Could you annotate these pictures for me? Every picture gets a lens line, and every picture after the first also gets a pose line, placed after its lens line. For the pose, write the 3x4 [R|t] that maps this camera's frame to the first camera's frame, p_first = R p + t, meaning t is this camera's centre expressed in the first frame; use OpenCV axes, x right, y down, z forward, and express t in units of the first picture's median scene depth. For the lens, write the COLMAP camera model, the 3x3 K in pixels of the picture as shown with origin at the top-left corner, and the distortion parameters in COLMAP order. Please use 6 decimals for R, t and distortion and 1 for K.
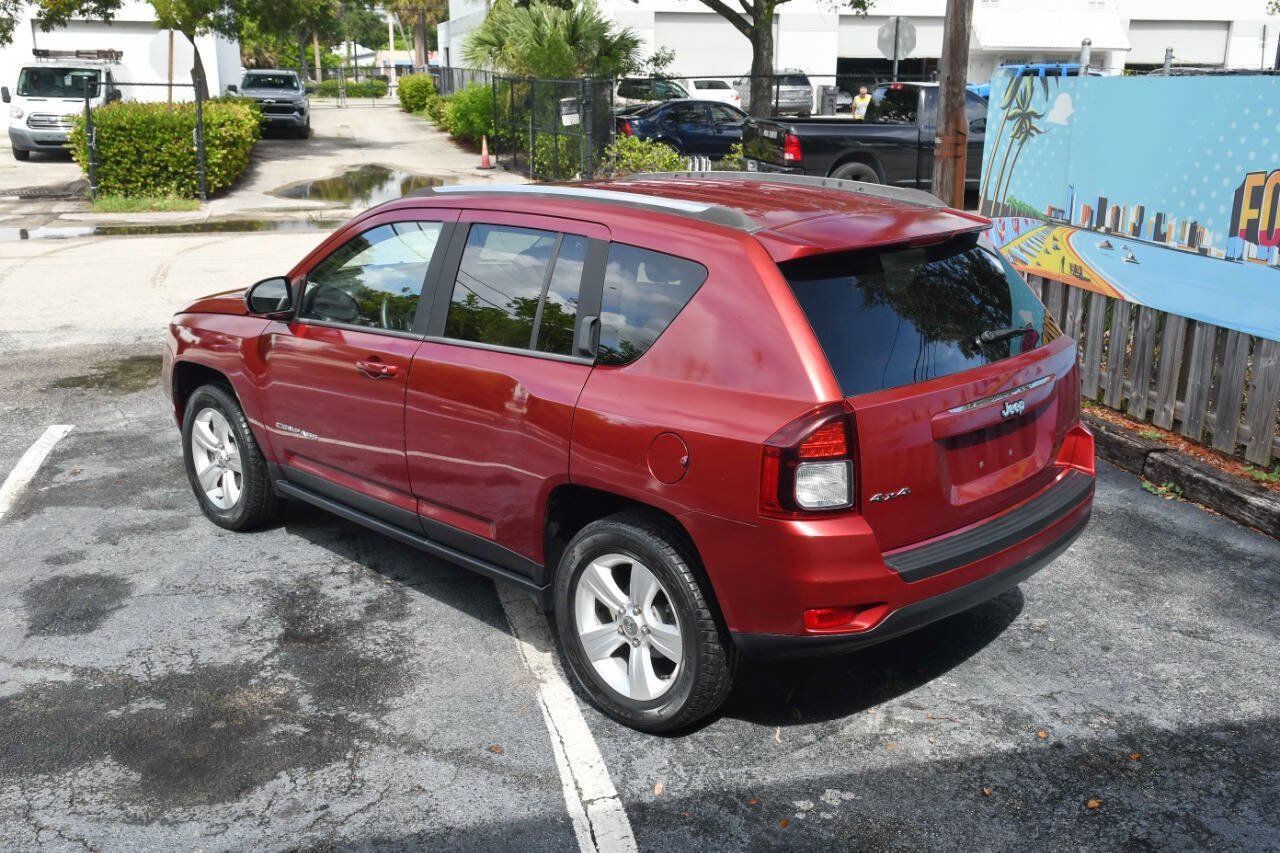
lens RADIAL K [[1227.8, 0, 634.7], [0, 1227.8, 419.7], [0, 0, 1]] dist [0.009774, 0.000000]
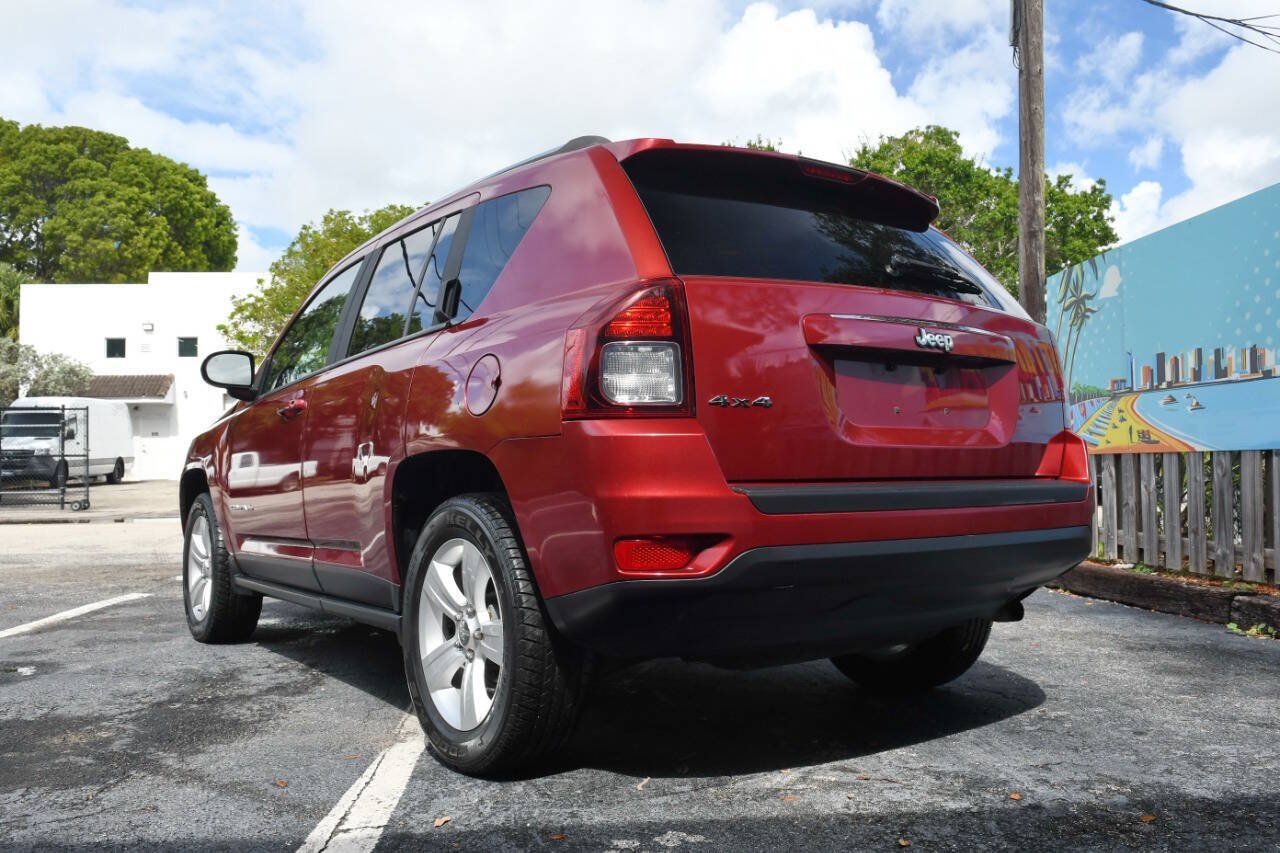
lens RADIAL K [[1056.3, 0, 640.6], [0, 1056.3, 425.9], [0, 0, 1]] dist [-0.015278, -0.024265]
pose [[0.984274, -0.020621, -0.175441, 0.186706], [-0.034183, 0.952157, -0.303690, 0.197097], [0.173310, 0.304911, 0.936479, 0.275135]]
